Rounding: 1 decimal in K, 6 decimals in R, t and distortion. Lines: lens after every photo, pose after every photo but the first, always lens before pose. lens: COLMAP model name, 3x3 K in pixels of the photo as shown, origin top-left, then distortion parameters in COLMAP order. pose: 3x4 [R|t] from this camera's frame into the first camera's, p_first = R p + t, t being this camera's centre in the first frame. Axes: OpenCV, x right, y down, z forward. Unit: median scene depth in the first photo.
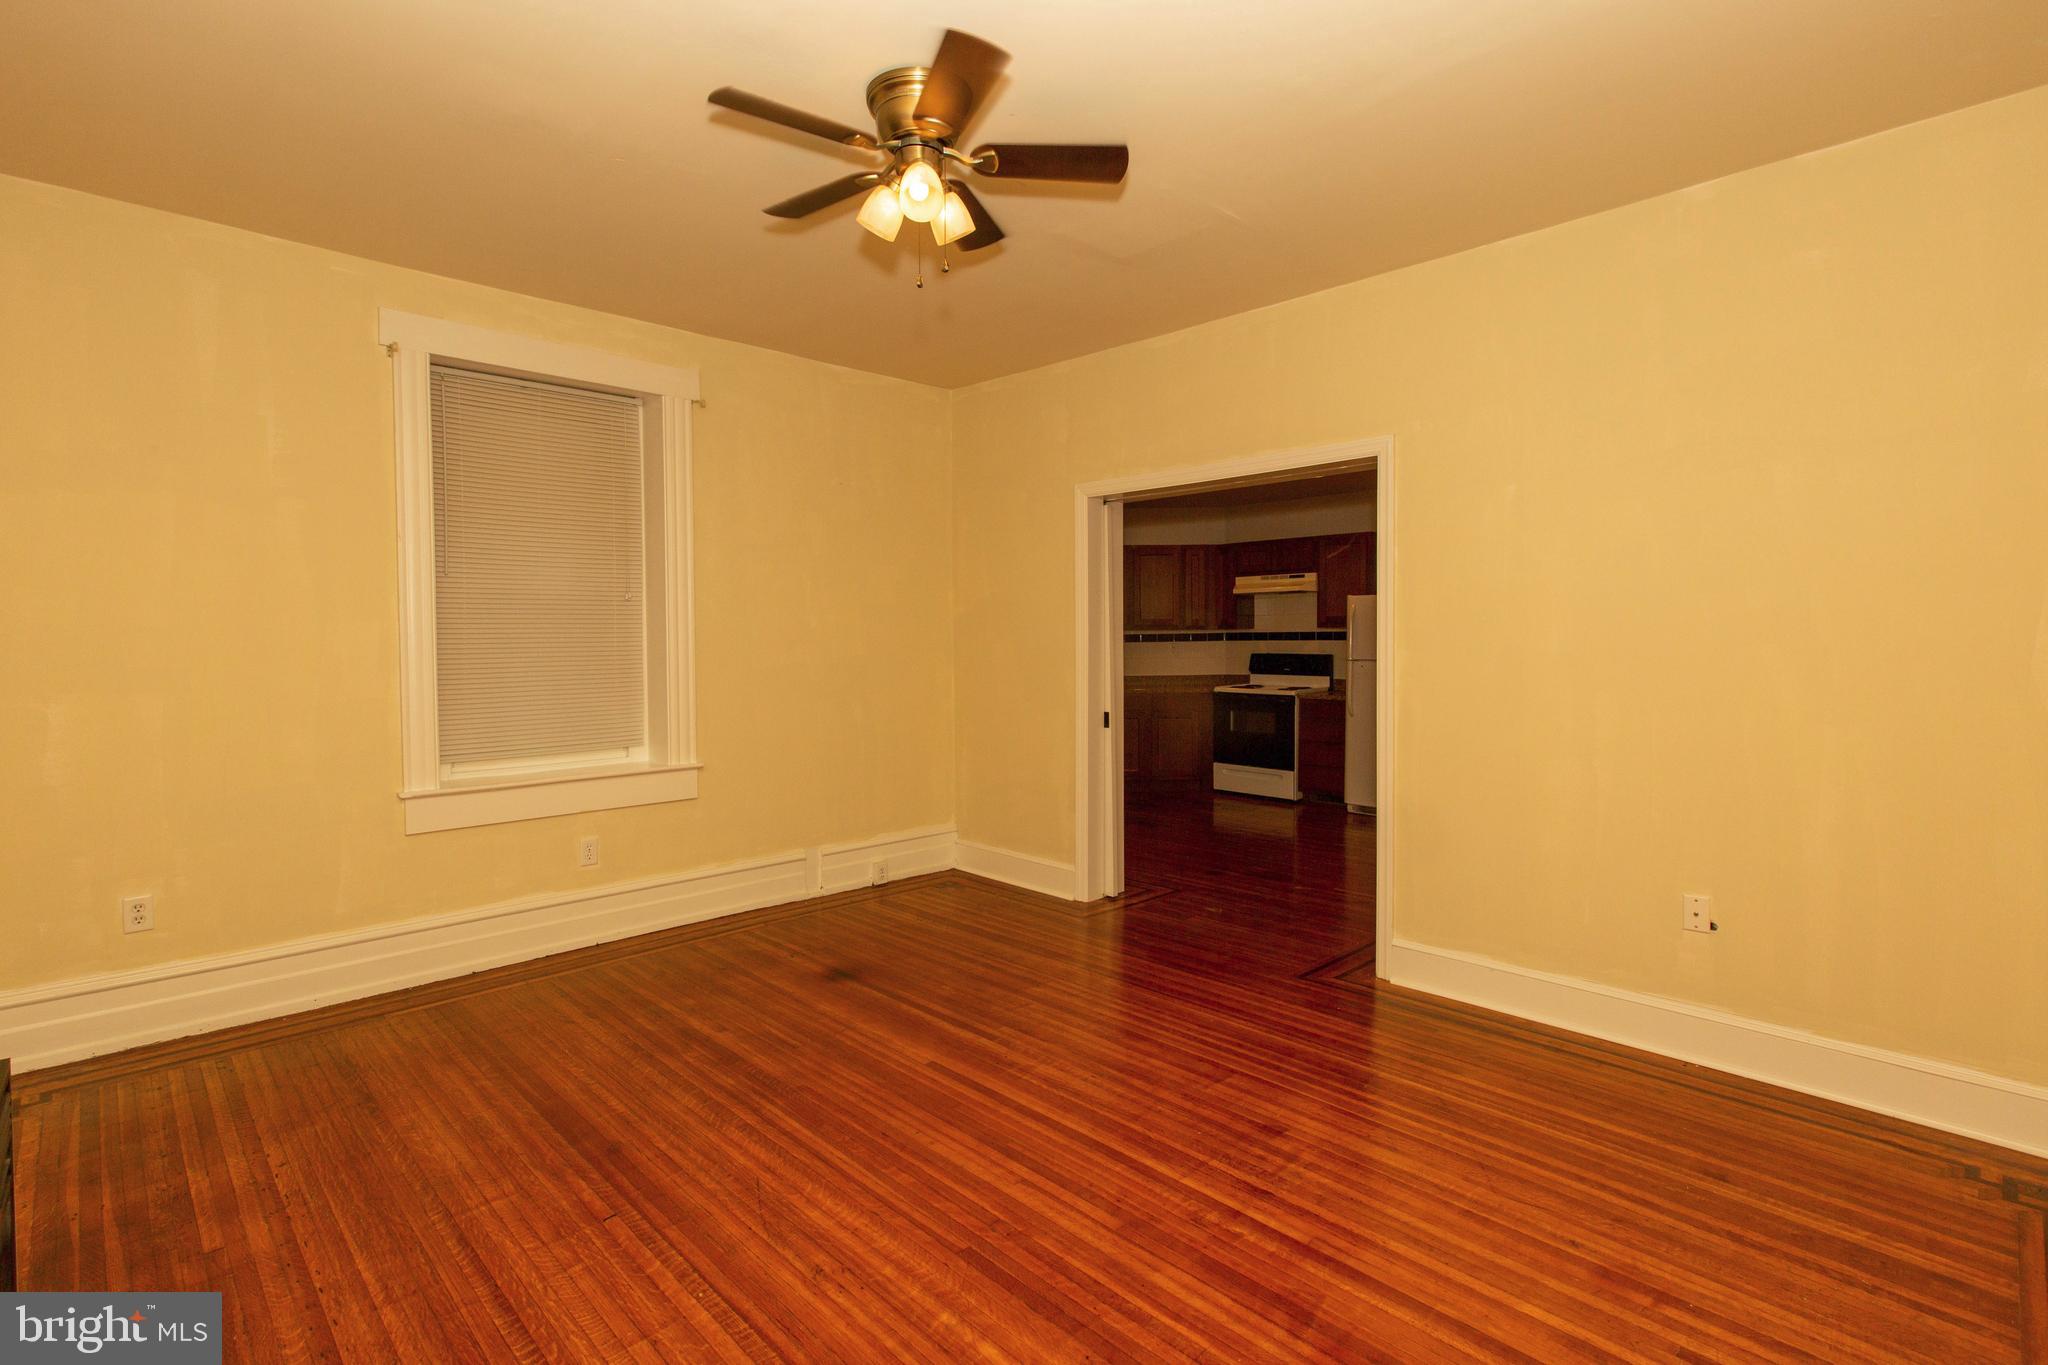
lens RADIAL K [[964.7, 0, 1014.8], [0, 964.7, 675.8], [0, 0, 1]] dist [-0.001023, -0.000071]
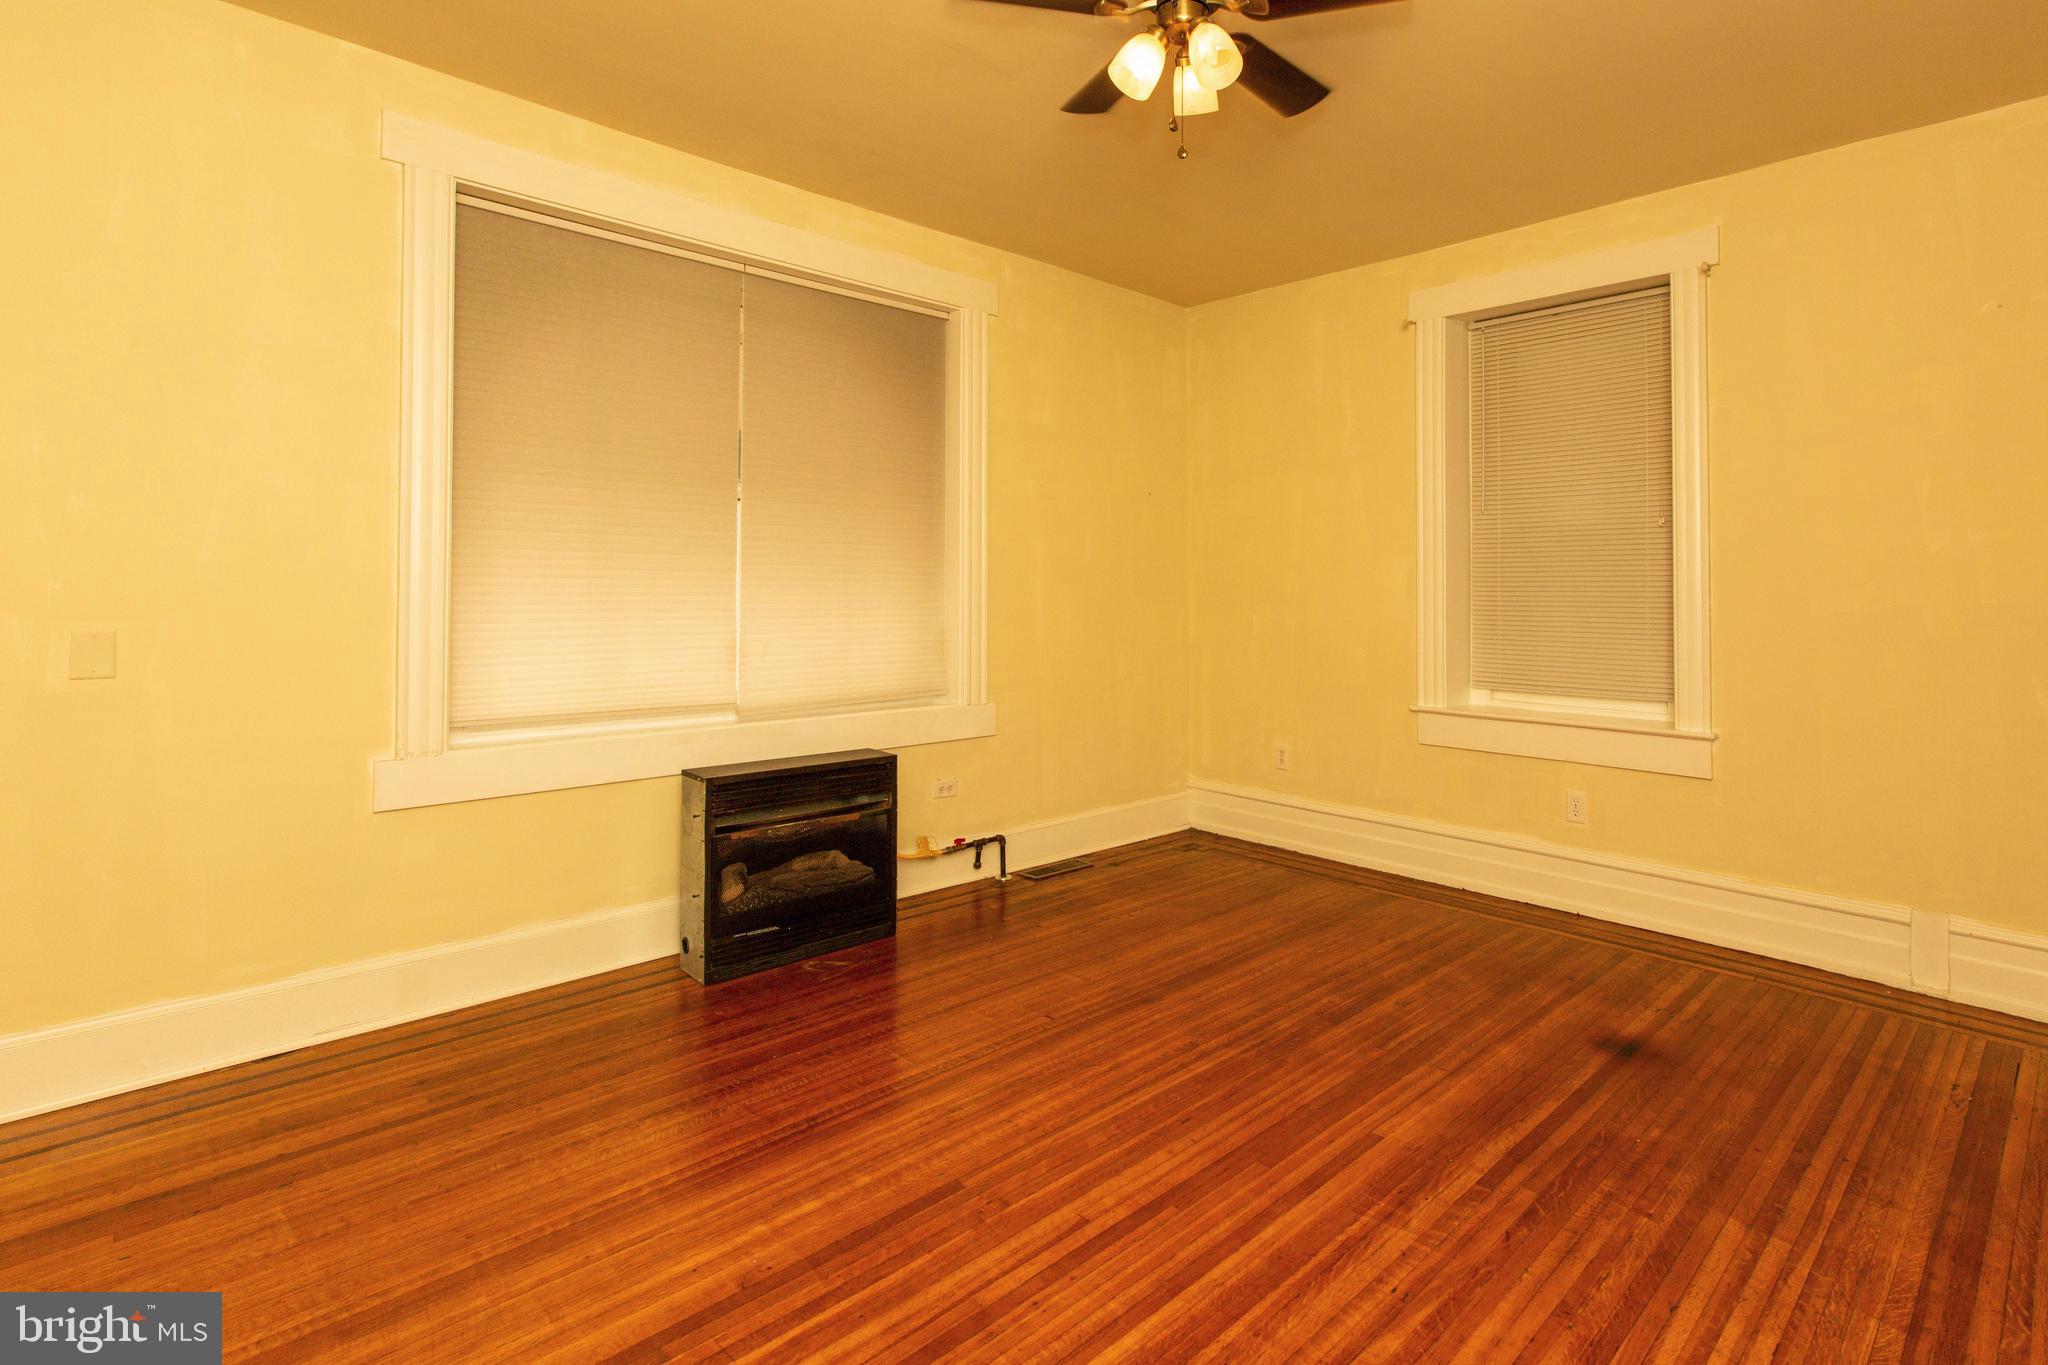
lens RADIAL K [[1012.6, 0, 1175.8], [0, 1012.6, 586.3], [0, 0, 1]] dist [-0.000342, -0.000022]
pose [[0.047474, 0.002930, -0.998868, 0.745074], [-0.049372, 0.998780, 0.000583, -0.009481], [0.997652, 0.049288, 0.047561, 0.876938]]
